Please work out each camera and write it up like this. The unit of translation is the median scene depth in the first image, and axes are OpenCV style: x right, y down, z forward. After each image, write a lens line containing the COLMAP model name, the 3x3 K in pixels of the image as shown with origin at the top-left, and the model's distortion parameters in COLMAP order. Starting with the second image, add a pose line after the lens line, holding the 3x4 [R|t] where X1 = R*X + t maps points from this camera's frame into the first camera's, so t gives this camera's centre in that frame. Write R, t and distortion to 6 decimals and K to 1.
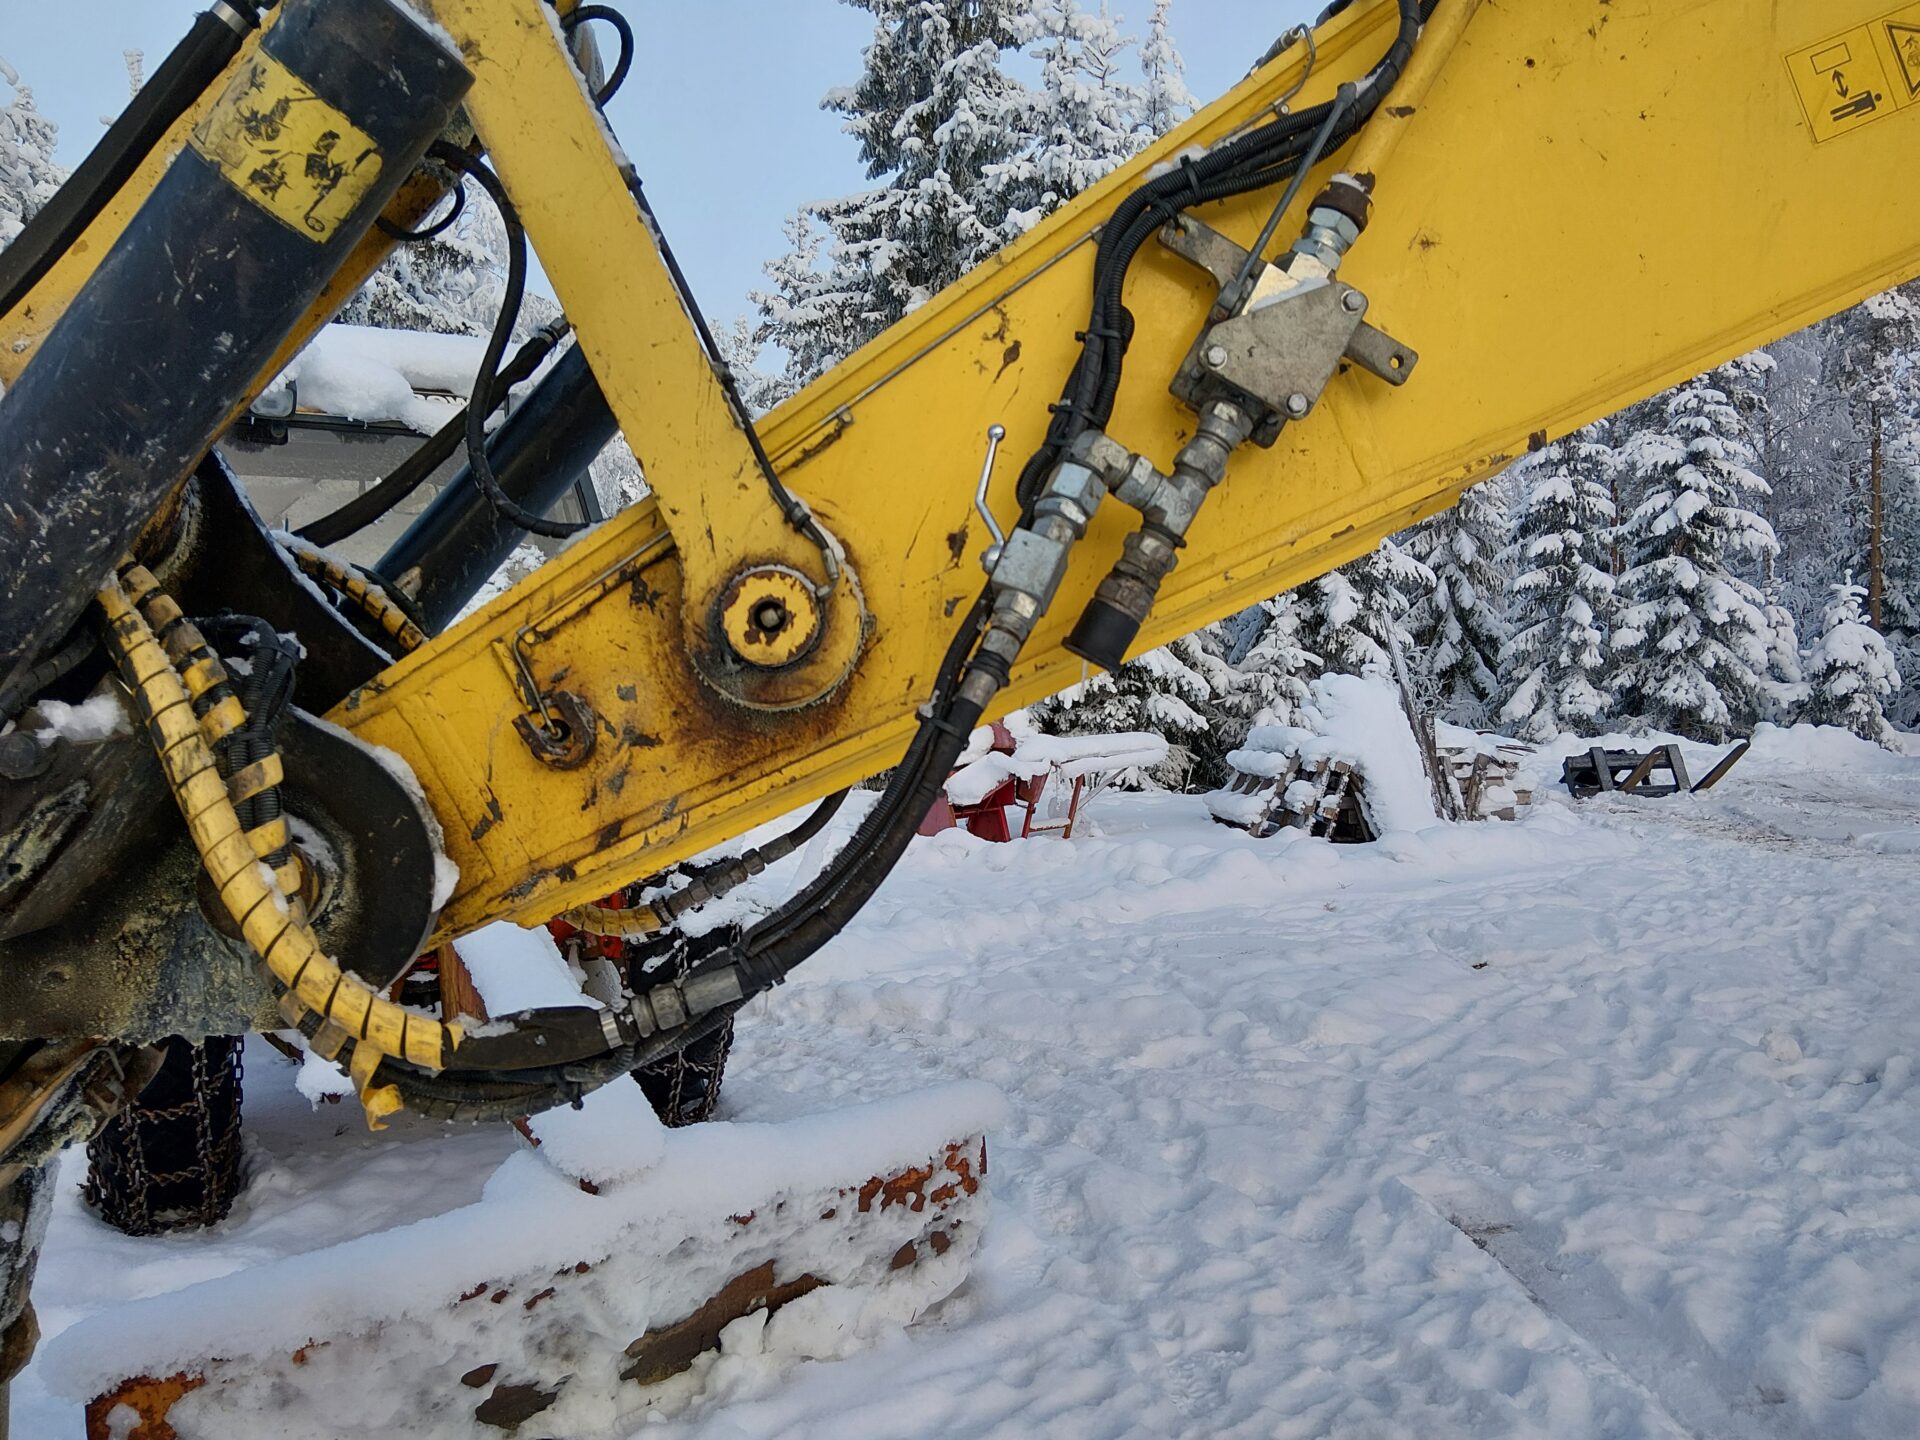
lens RADIAL K [[1441.8, 0, 966.0], [0, 1441.8, 721.9], [0, 0, 1]] dist [0.125574, -0.208671]
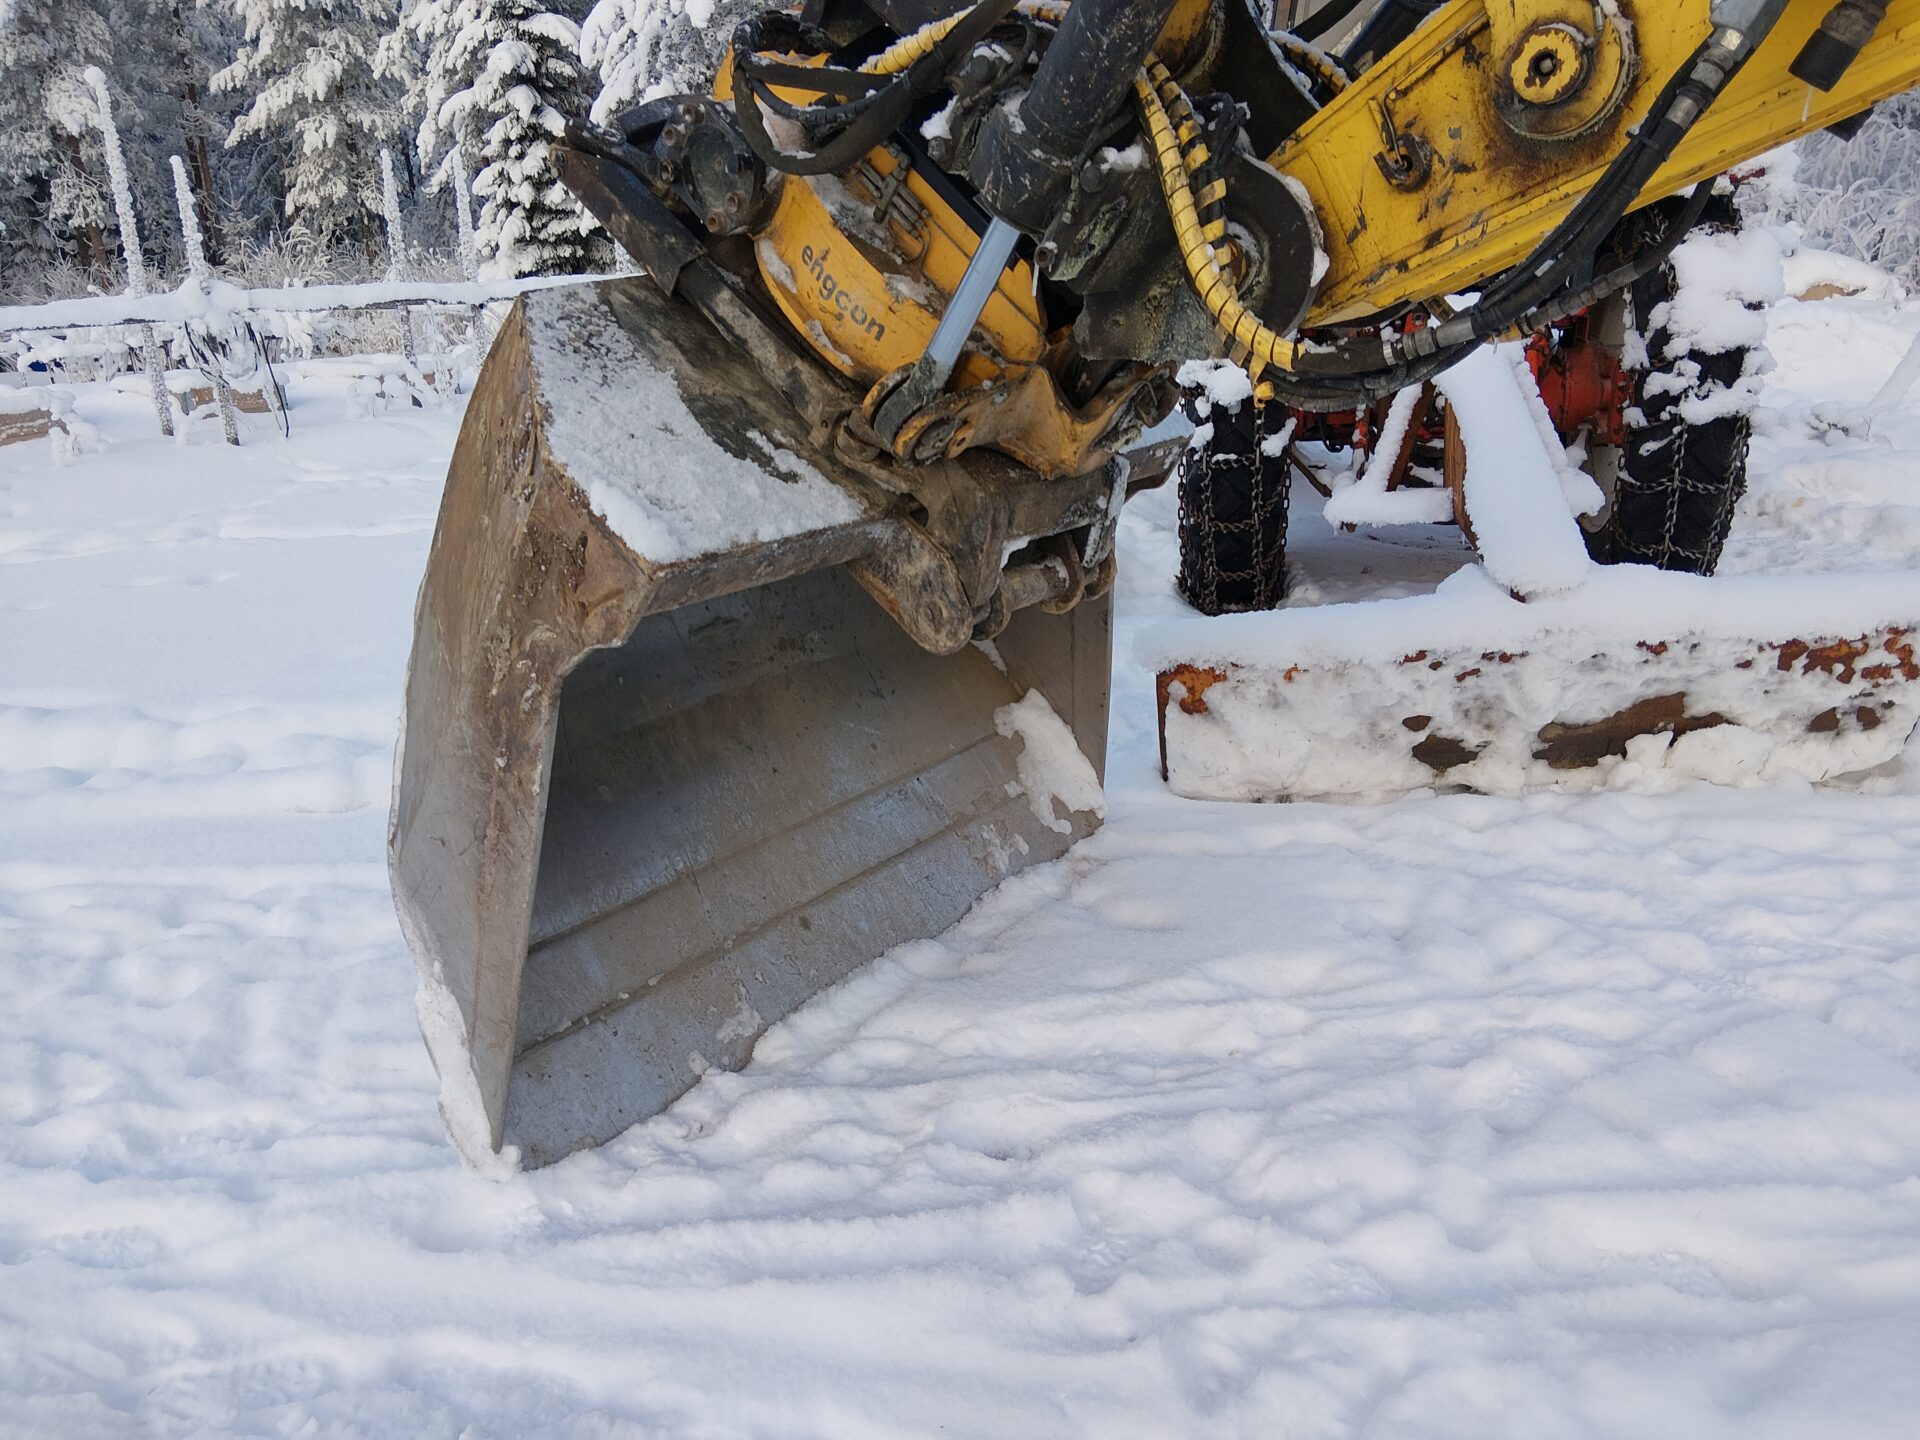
lens RADIAL K [[1437.7, 0, 952.2], [0, 1437.7, 725.9], [0, 0, 1]] dist [0.126139, -0.208906]
pose [[0.751825, 0.199169, -0.628562, 0.163449], [0.011316, 0.949250, 0.314319, 0.029719], [0.659265, -0.243426, 0.711416, -0.190668]]
